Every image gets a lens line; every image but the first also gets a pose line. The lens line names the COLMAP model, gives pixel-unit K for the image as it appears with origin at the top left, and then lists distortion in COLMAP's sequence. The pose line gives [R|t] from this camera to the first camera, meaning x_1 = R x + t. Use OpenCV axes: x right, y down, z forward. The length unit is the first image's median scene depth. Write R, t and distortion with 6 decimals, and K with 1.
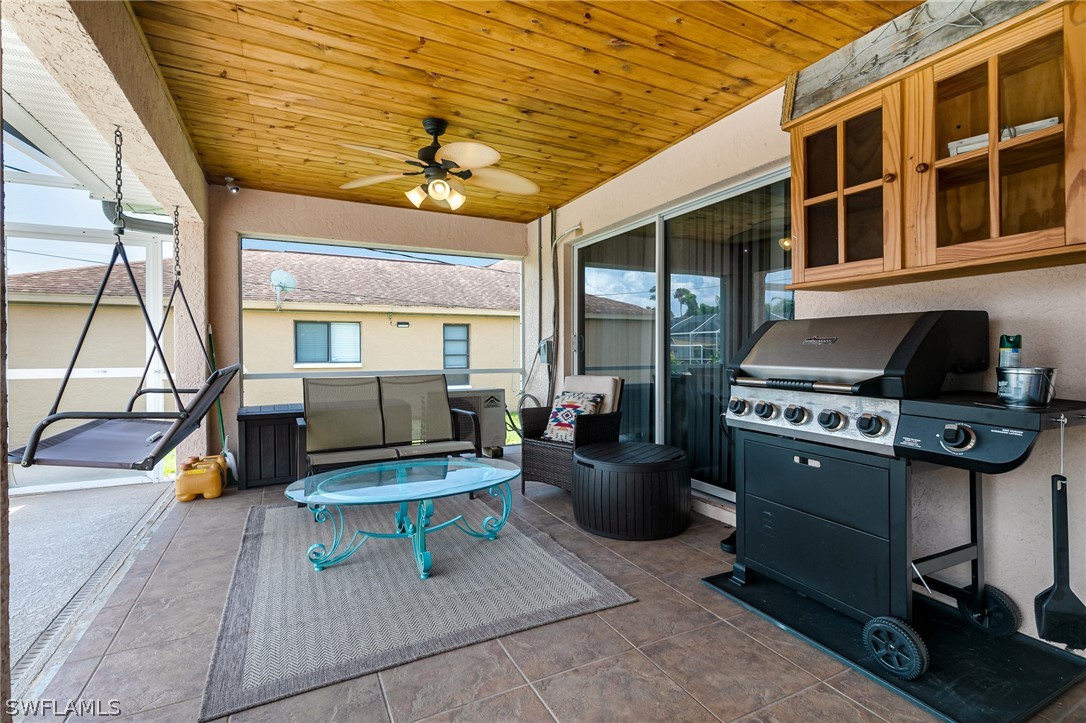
lens RADIAL K [[495.5, 0, 555.4], [0, 495.5, 350.2], [0, 0, 1]] dist [0.004640, -0.000036]
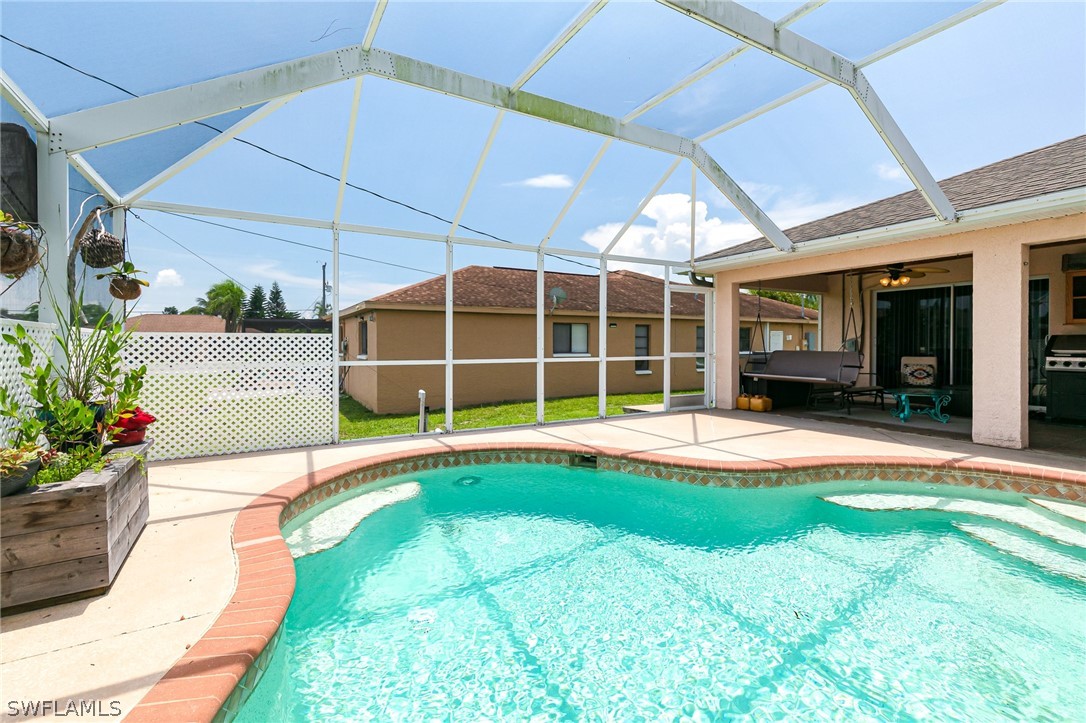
lens RADIAL K [[495.5, 0, 555.4], [0, 495.5, 350.2], [0, 0, 1]] dist [0.004640, -0.000036]
pose [[0.996851, 0.000569, 0.079295, -3.132928], [-0.001614, 0.999913, 0.013107, -0.004840], [-0.079281, -0.013194, 0.996765, -1.954275]]
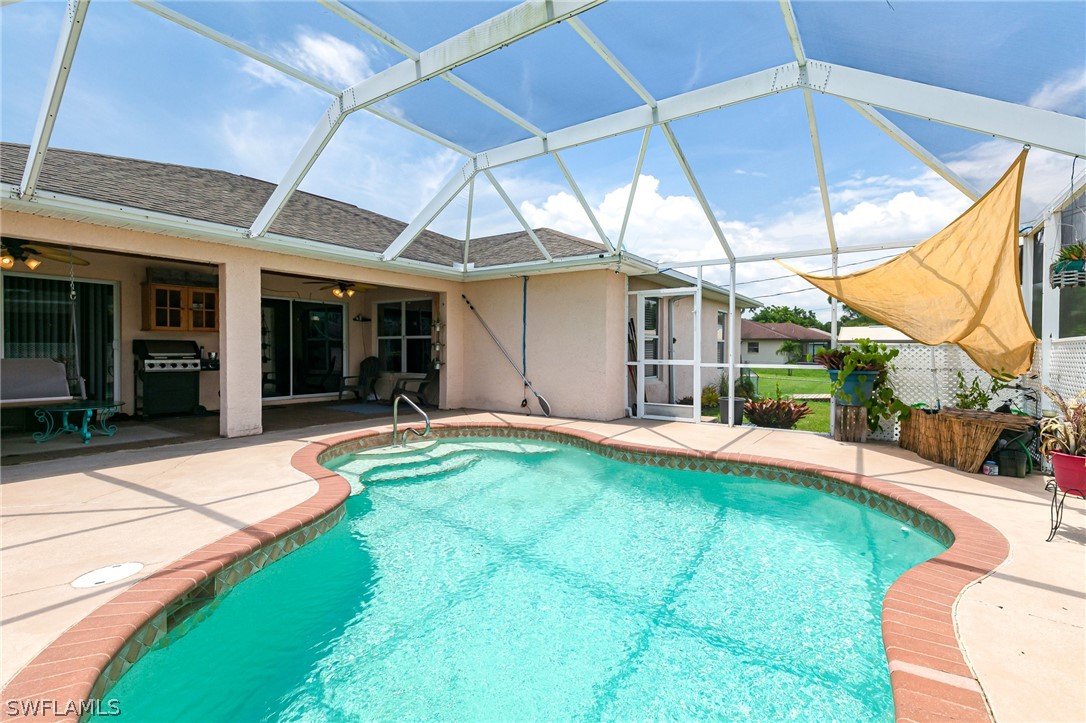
lens RADIAL K [[495.5, 0, 555.4], [0, 495.5, 350.2], [0, 0, 1]] dist [0.004640, -0.000036]
pose [[-0.484192, 0.001603, 0.874960, -4.171387], [-0.005338, 0.999974, -0.004786, 0.010268], [-0.874945, -0.006988, -0.484171, 0.235509]]
